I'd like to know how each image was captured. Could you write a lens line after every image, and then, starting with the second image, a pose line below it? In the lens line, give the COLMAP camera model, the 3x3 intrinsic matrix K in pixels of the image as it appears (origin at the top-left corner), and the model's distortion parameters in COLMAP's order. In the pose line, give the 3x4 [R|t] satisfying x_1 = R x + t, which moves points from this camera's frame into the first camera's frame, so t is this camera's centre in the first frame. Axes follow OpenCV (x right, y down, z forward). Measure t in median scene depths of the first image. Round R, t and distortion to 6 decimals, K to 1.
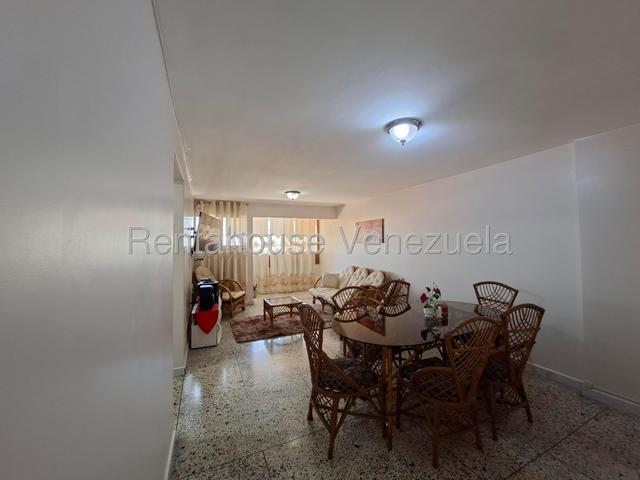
lens RADIAL K [[255.5, 0, 321.4], [0, 255.5, 234.3], [0, 0, 1]] dist [-0.009045, -0.000343]
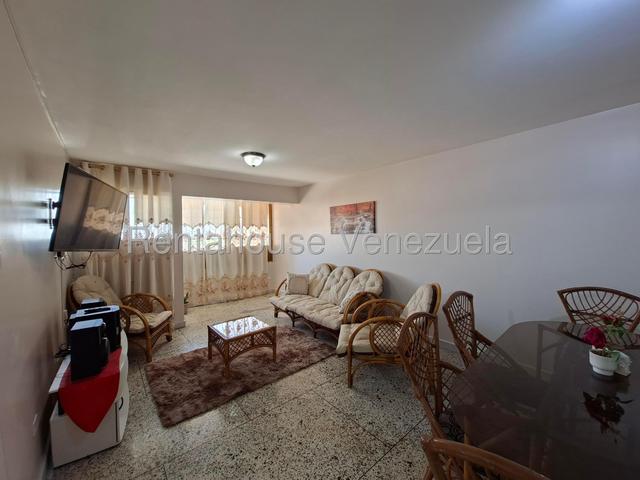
lens RADIAL K [[255.5, 0, 321.4], [0, 255.5, 234.3], [0, 0, 1]] dist [-0.009045, -0.000343]
pose [[0.962962, -0.006457, 0.269561, -0.110415], [-0.001638, 0.999555, 0.029792, 0.014270], [-0.269633, -0.029130, 0.962522, 0.298647]]
